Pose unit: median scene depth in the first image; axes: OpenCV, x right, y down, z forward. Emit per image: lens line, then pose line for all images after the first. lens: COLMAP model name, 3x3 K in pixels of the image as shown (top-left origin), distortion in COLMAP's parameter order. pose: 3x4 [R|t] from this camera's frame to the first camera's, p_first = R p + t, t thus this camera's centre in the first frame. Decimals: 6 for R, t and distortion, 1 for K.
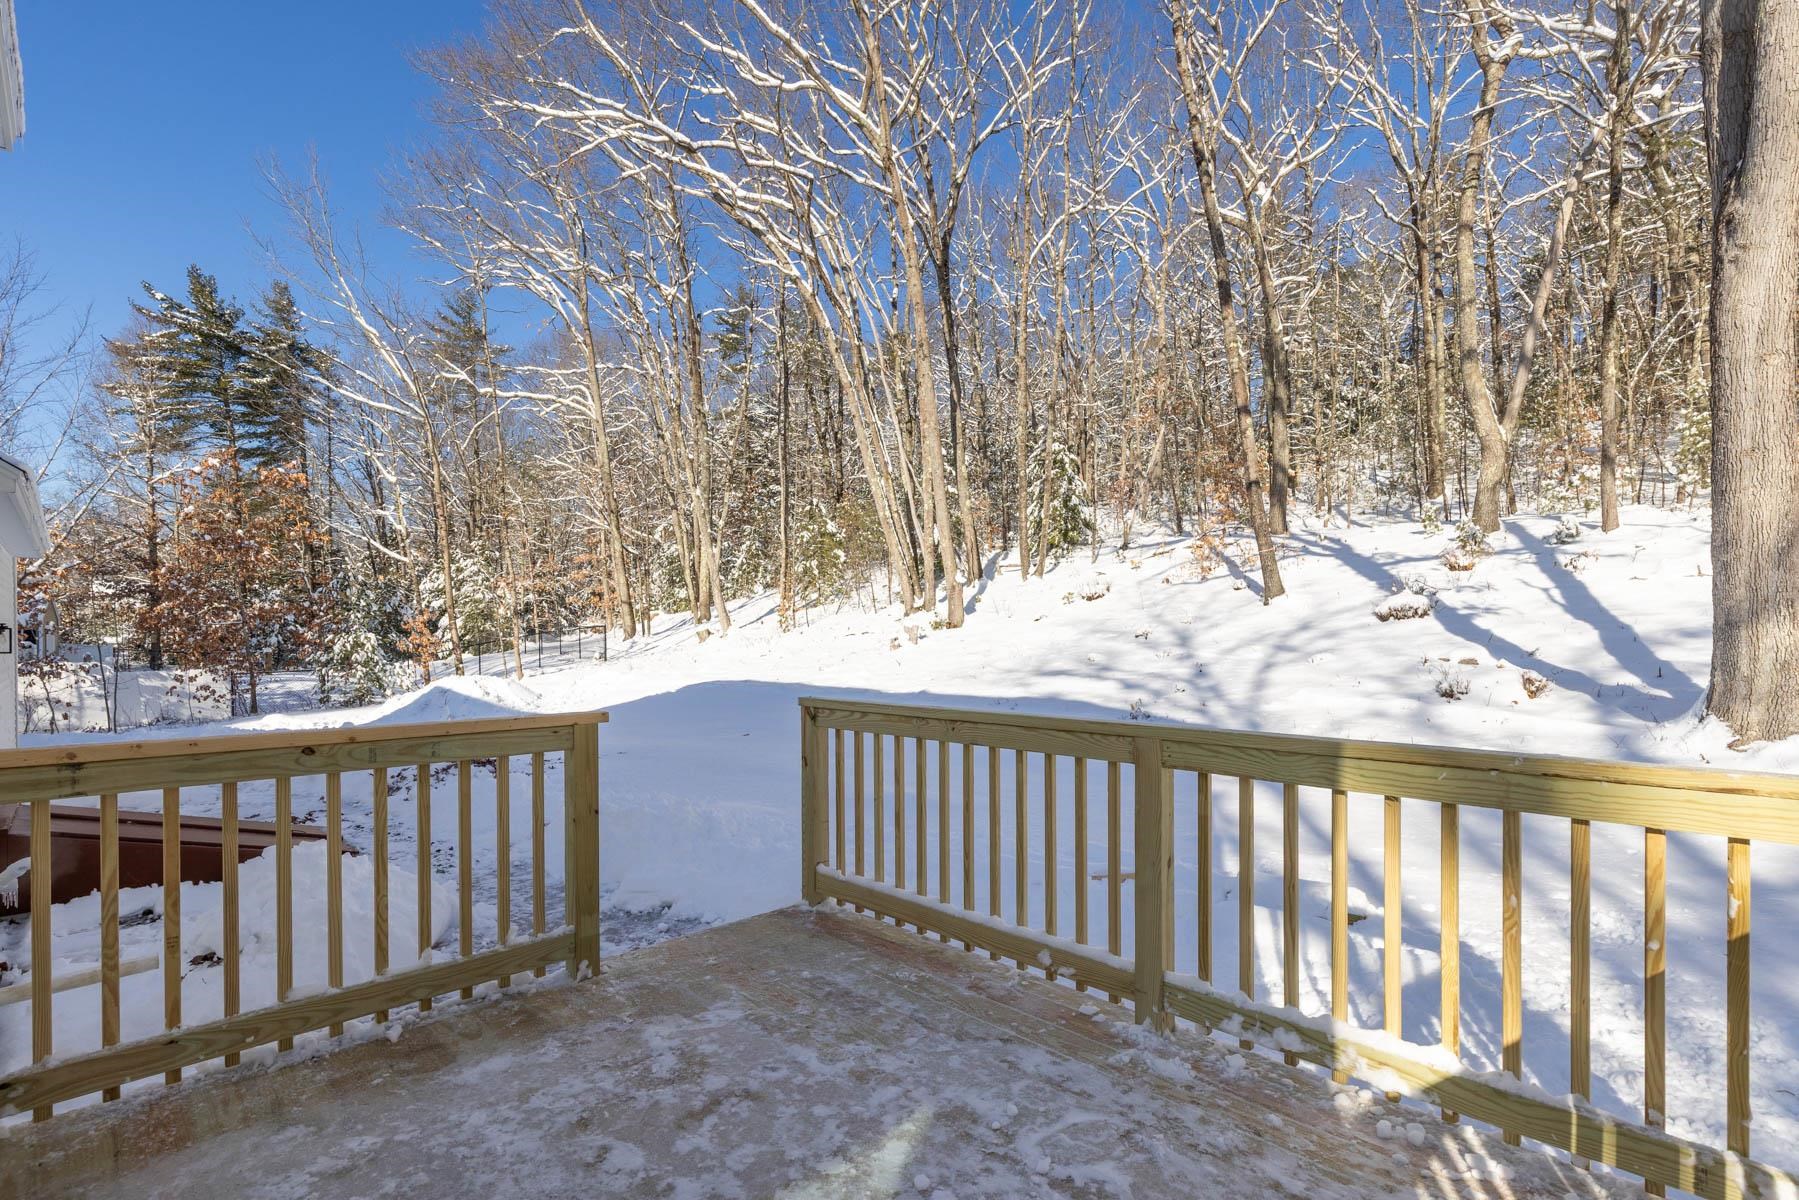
lens RADIAL K [[819.2, 0, 919.4], [0, 819.2, 642.2], [0, 0, 1]] dist [0.012175, -0.001319]
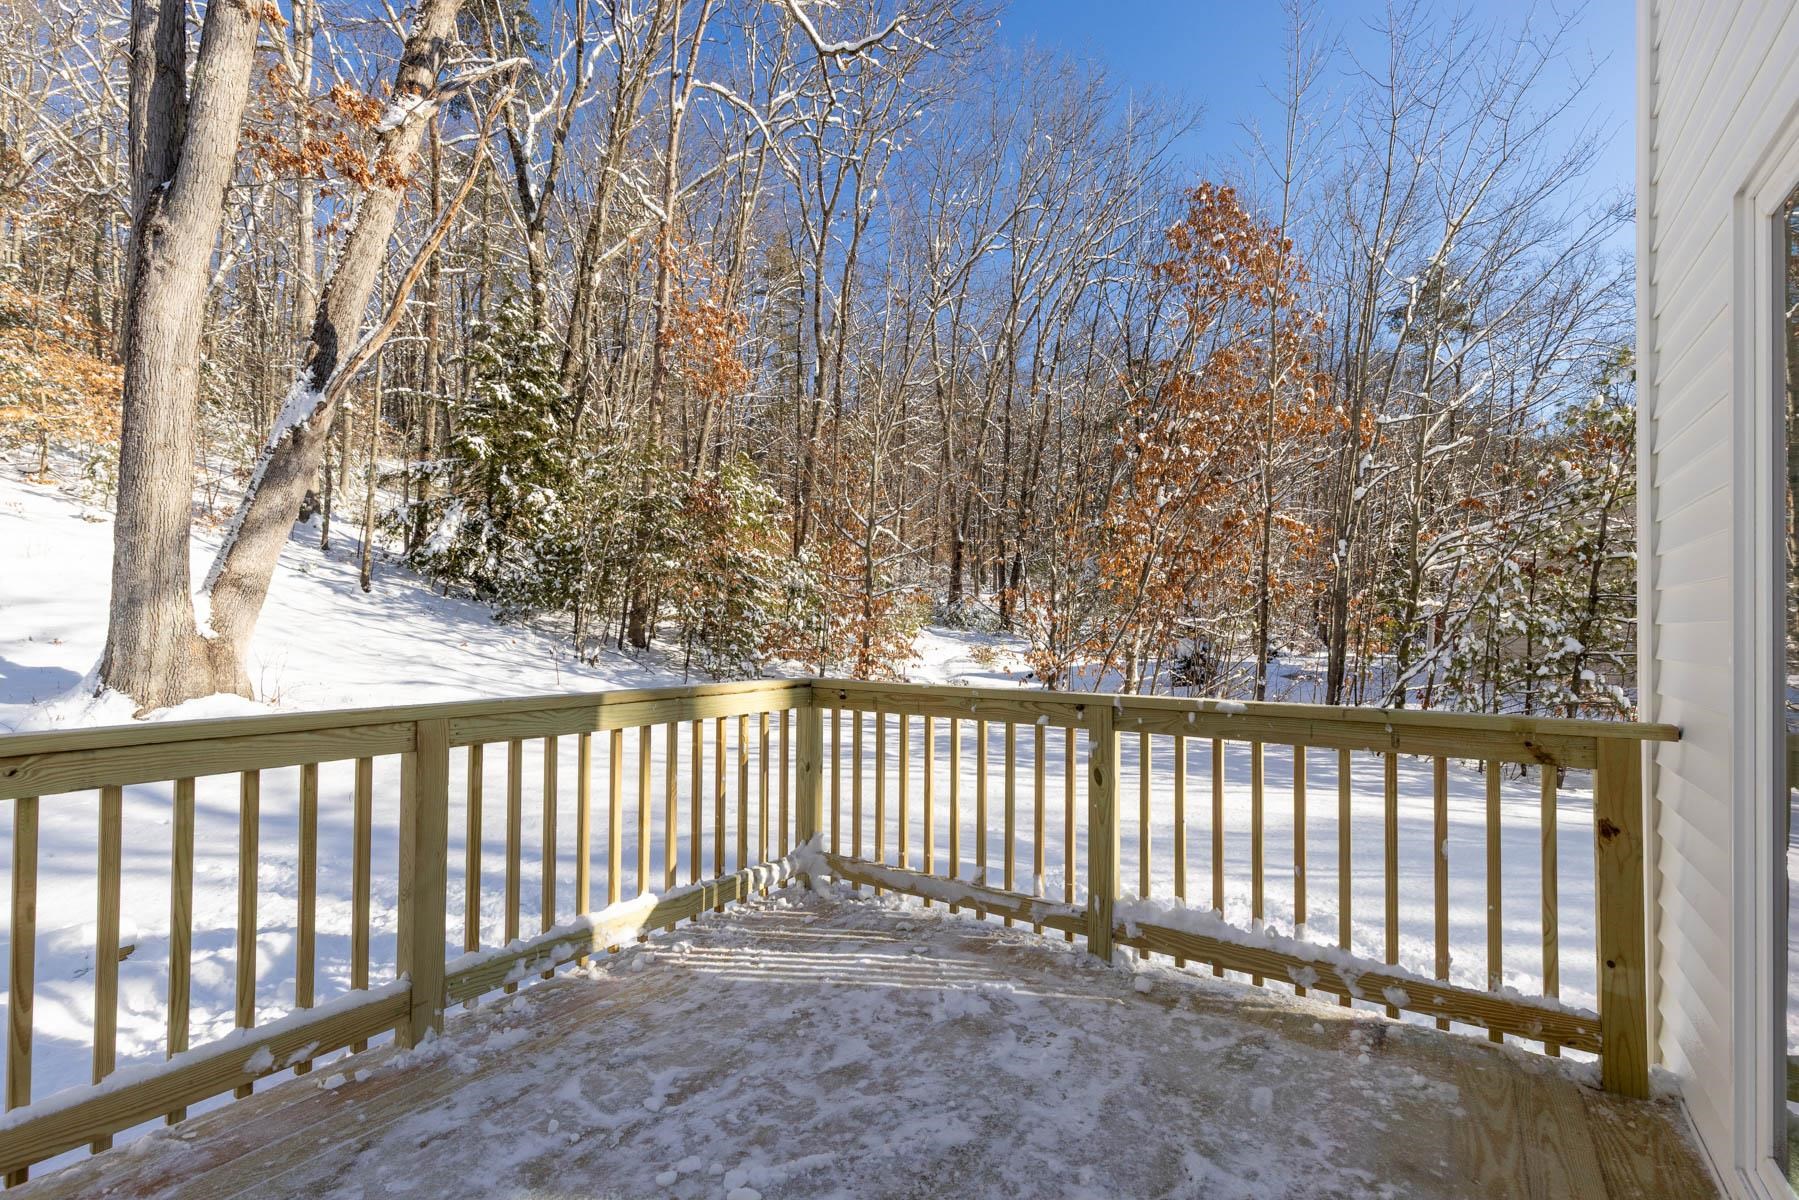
lens RADIAL K [[819.2, 0, 897.5], [0, 819.2, 605.1], [0, 0, 1]] dist [0.012175, -0.001319]
pose [[-0.177482, 0.024928, 0.983808, -0.254853], [-0.008401, 0.999604, -0.026844, 0.002938], [-0.984088, -0.013030, -0.177202, 0.230796]]
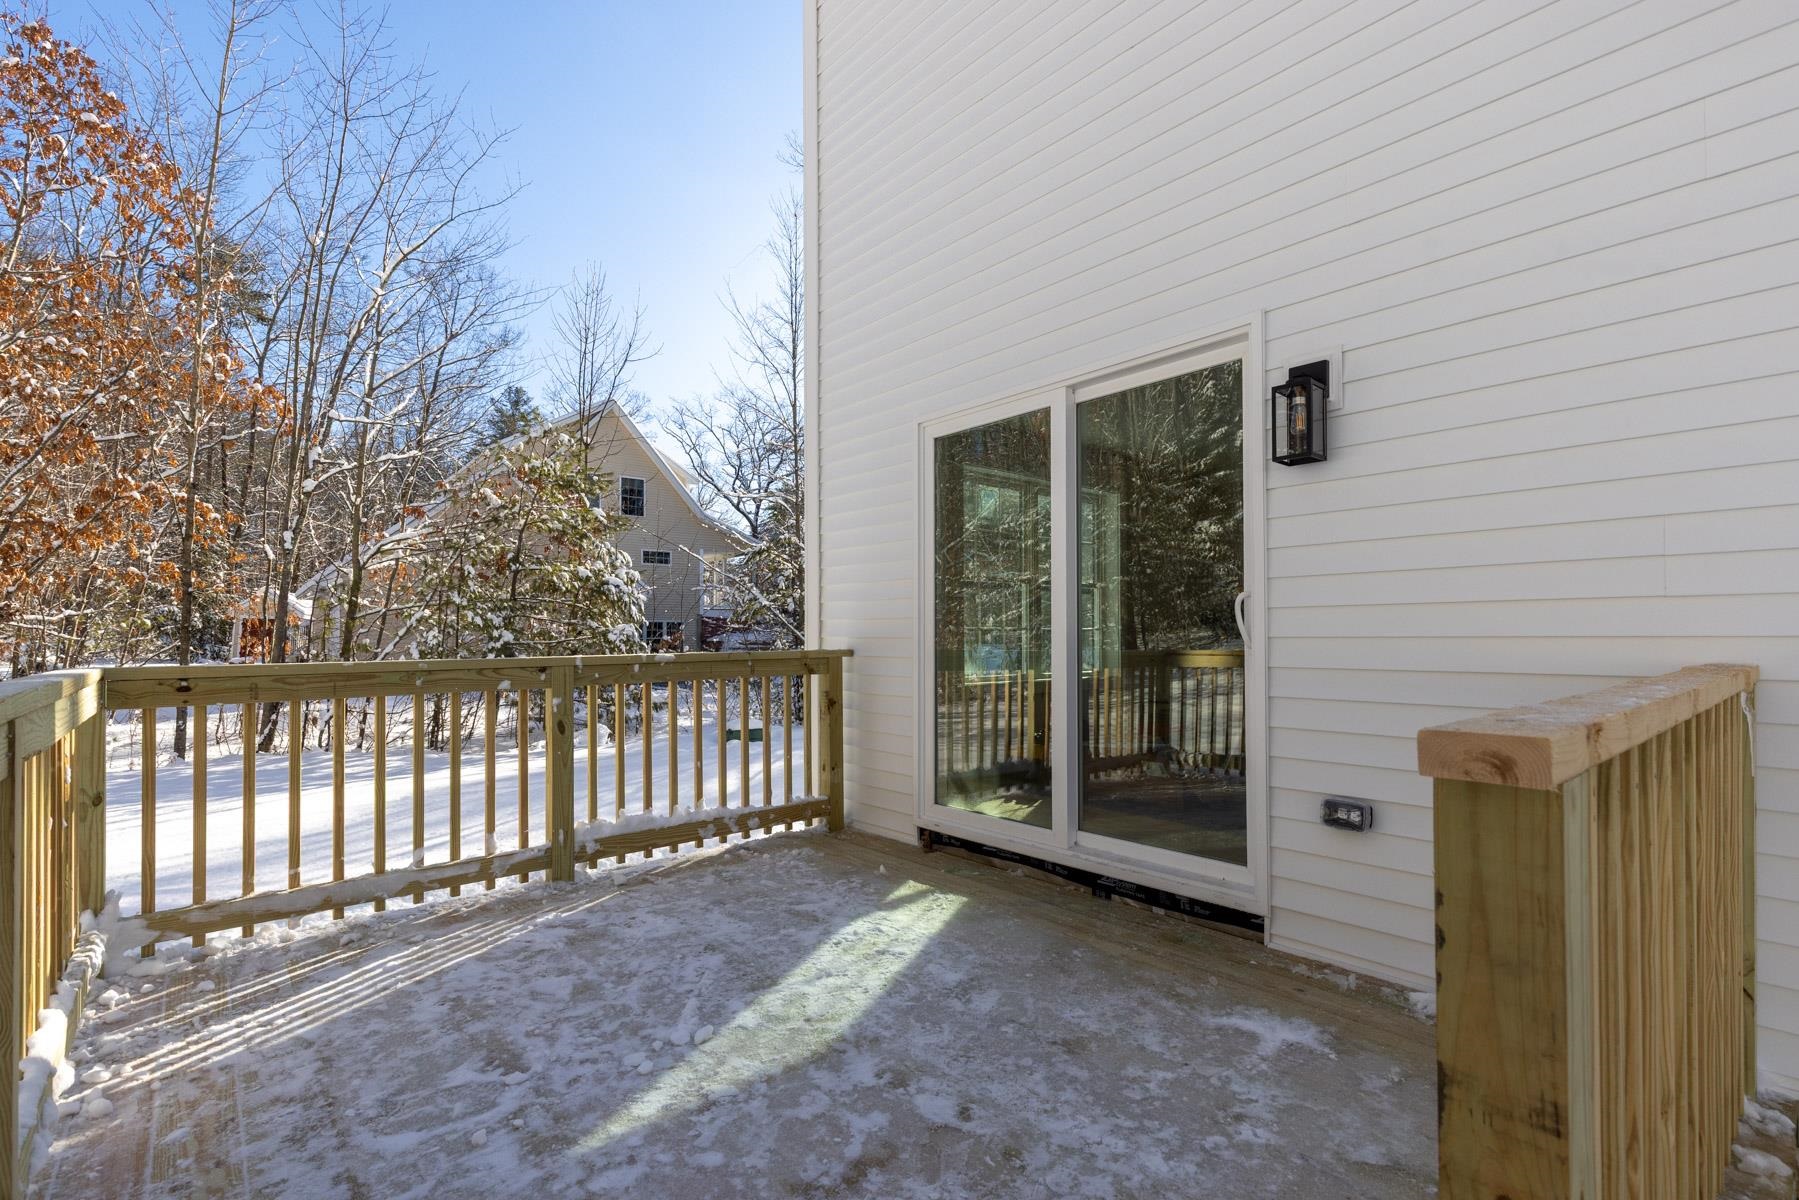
lens RADIAL K [[819.2, 0, 917.8], [0, 819.2, 632.2], [0, 0, 1]] dist [0.012175, -0.001319]
pose [[-0.997346, 0.010345, 0.072073, -0.109285], [0.010325, 0.999946, -0.000643, 0.023951], [-0.072076, 0.000103, -0.997399, 0.515926]]
